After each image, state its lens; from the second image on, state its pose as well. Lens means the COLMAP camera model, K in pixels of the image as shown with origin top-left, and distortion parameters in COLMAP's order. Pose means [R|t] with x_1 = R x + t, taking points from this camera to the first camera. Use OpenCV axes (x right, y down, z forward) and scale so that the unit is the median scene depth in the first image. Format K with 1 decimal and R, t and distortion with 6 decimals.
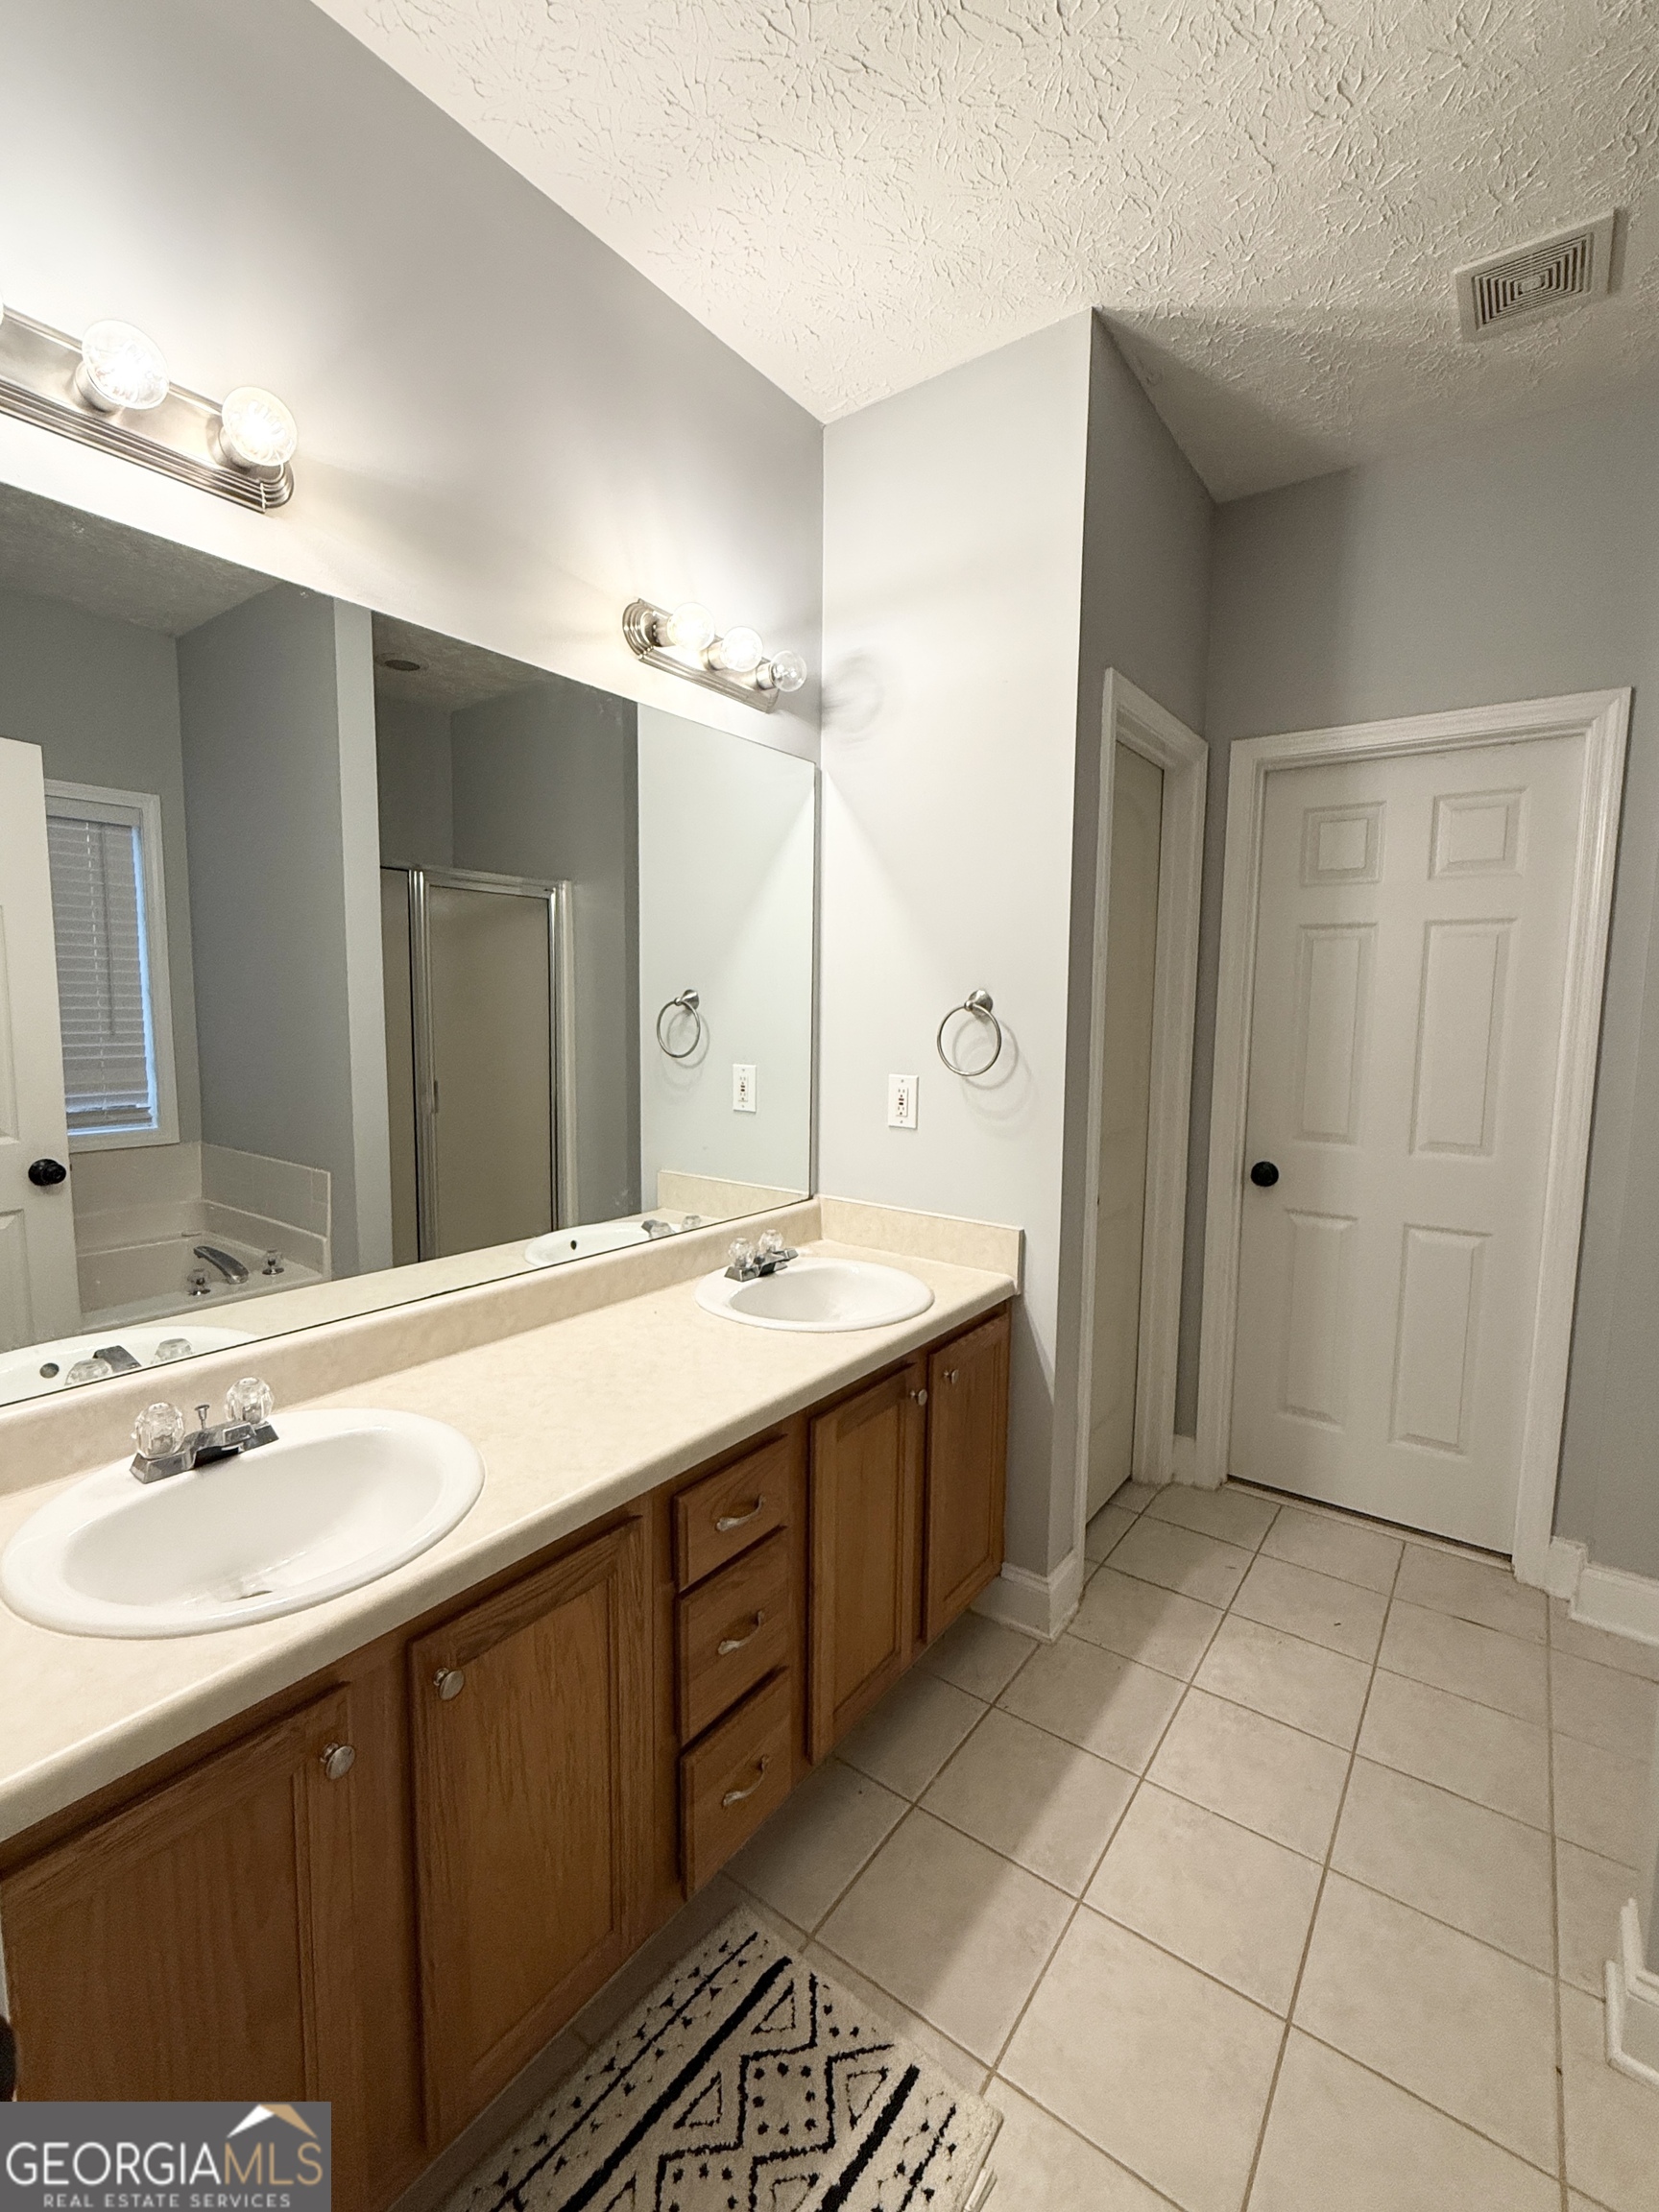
lens RADIAL K [[884.0, 0, 827.8], [0, 884.0, 1098.2], [0, 0, 1]] dist [0.001312, 0.000085]
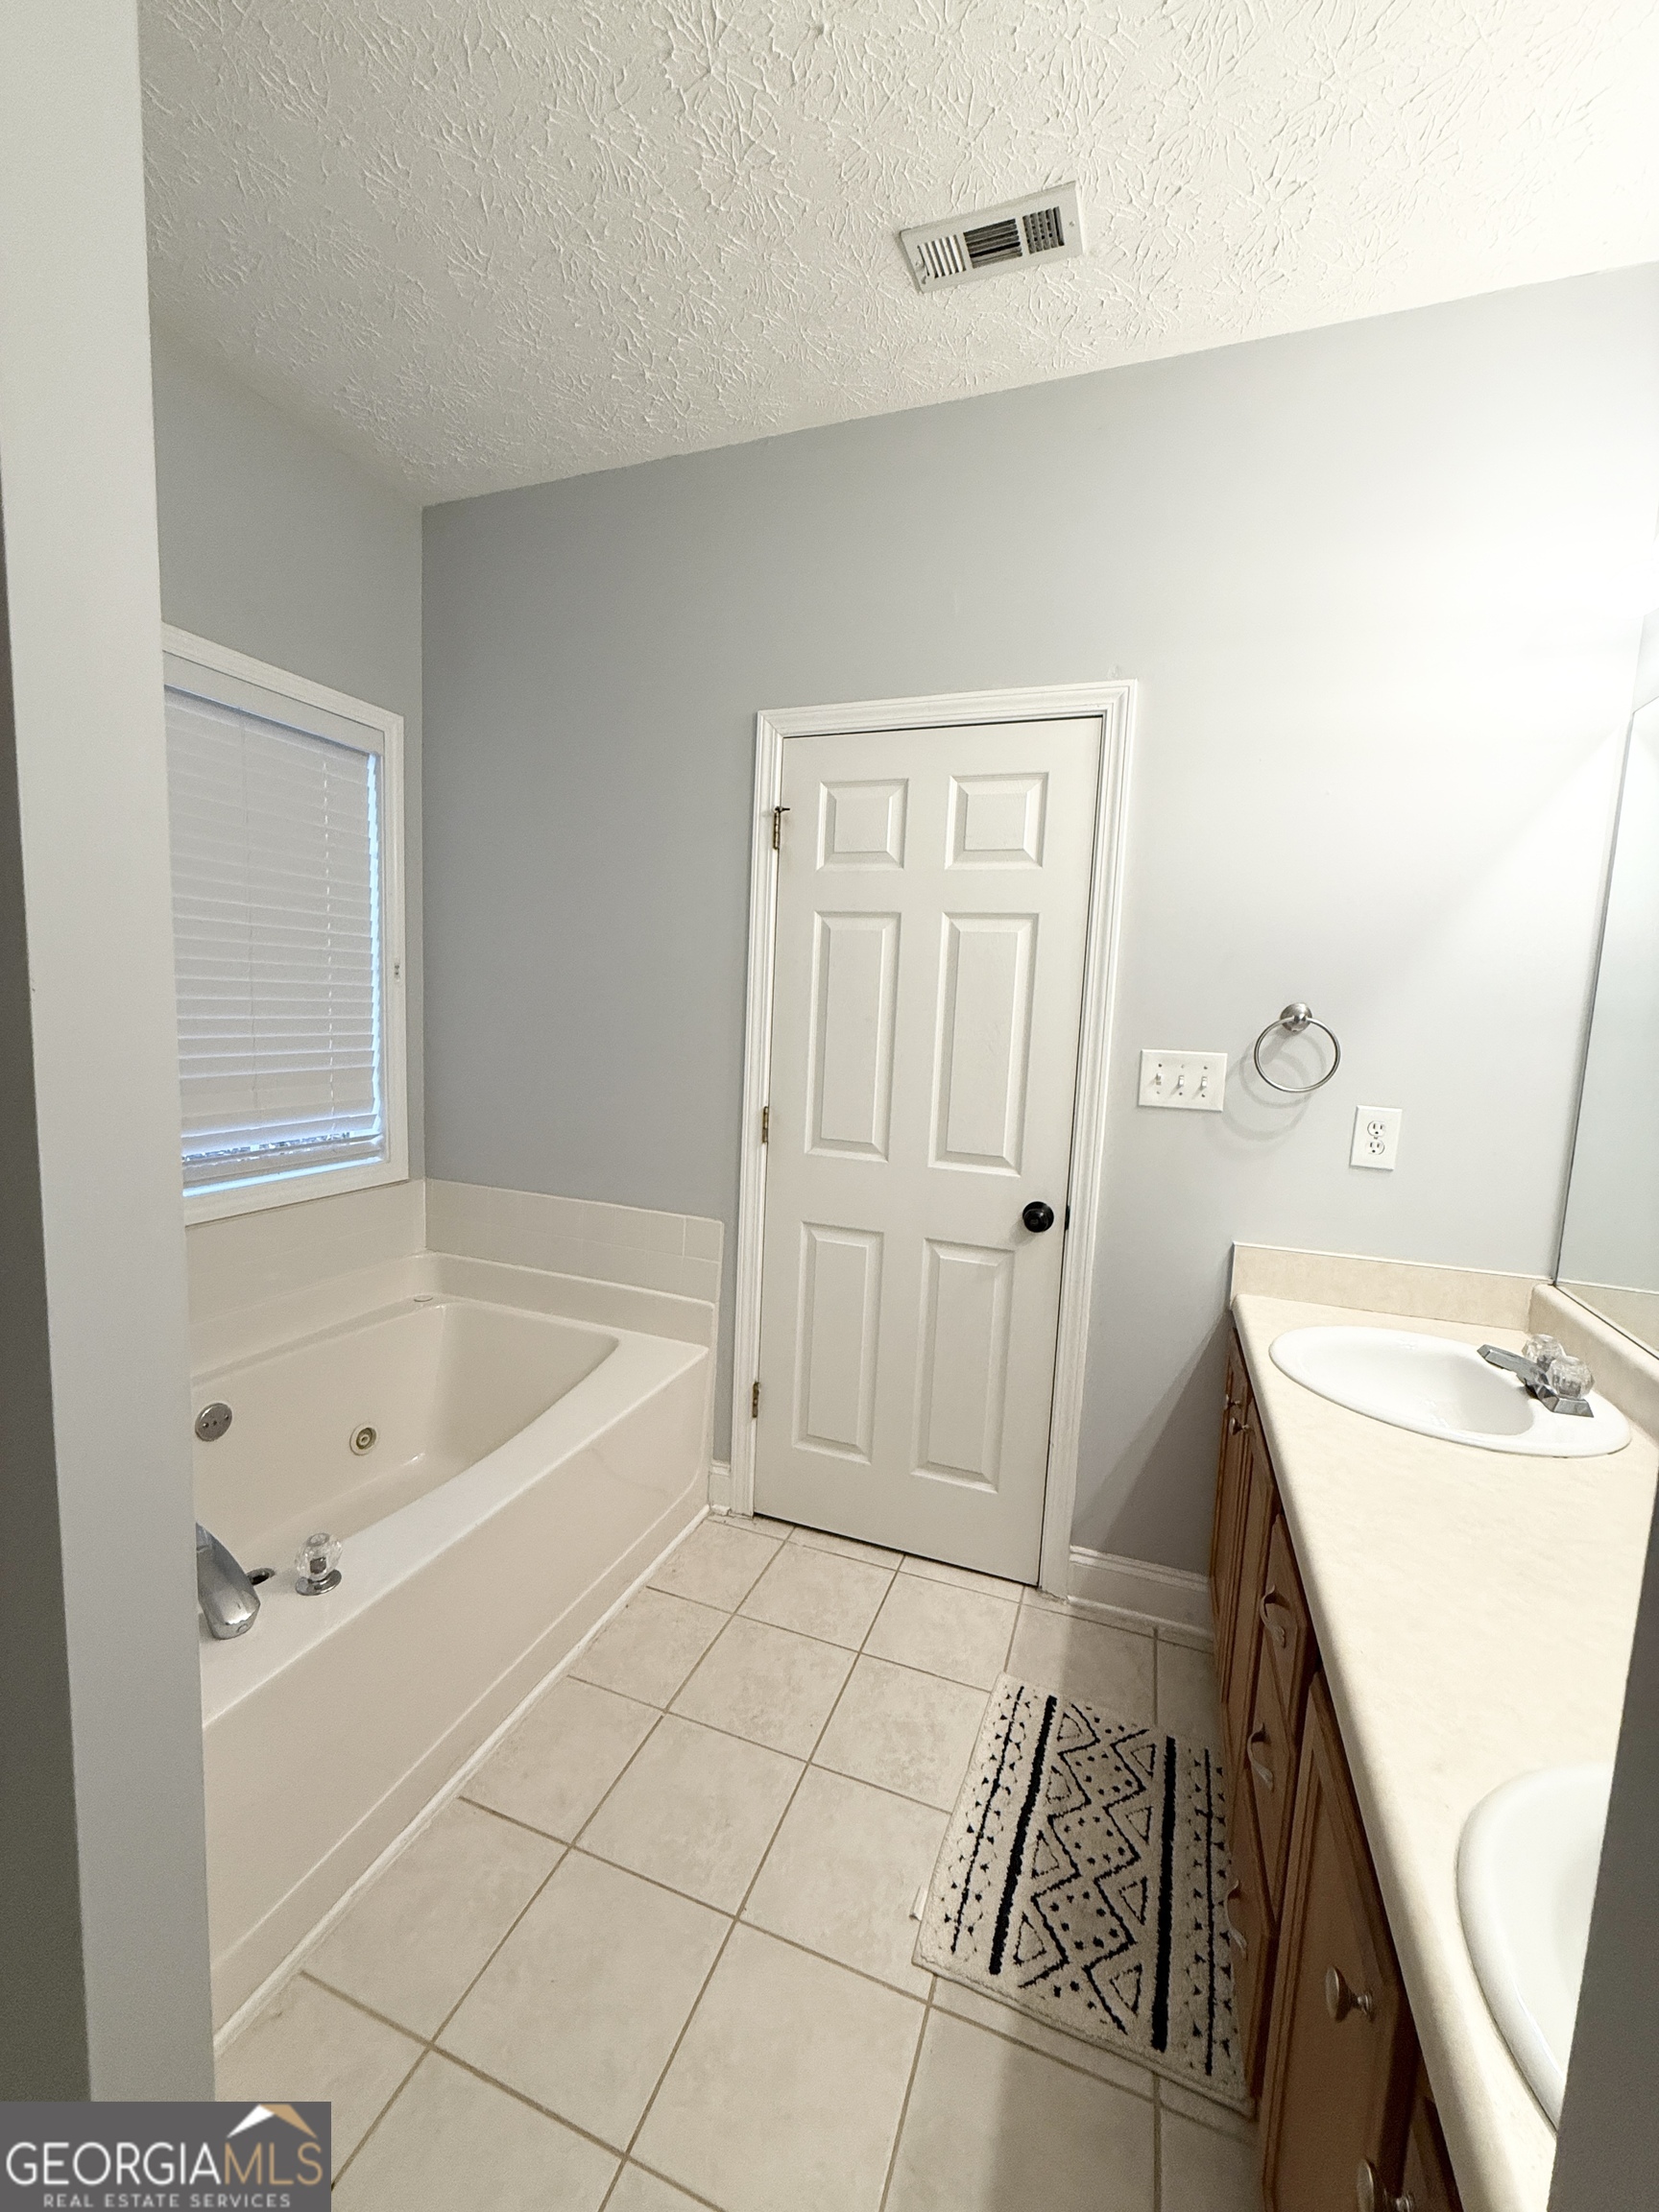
lens RADIAL K [[884.0, 0, 827.8], [0, 884.0, 1098.2], [0, 0, 1]] dist [0.001312, 0.000085]
pose [[-0.954704, -0.008070, -0.297447, 0.651608], [-0.068633, 0.978650, 0.193738, -0.174074], [0.289533, 0.205377, -0.934875, 1.799367]]
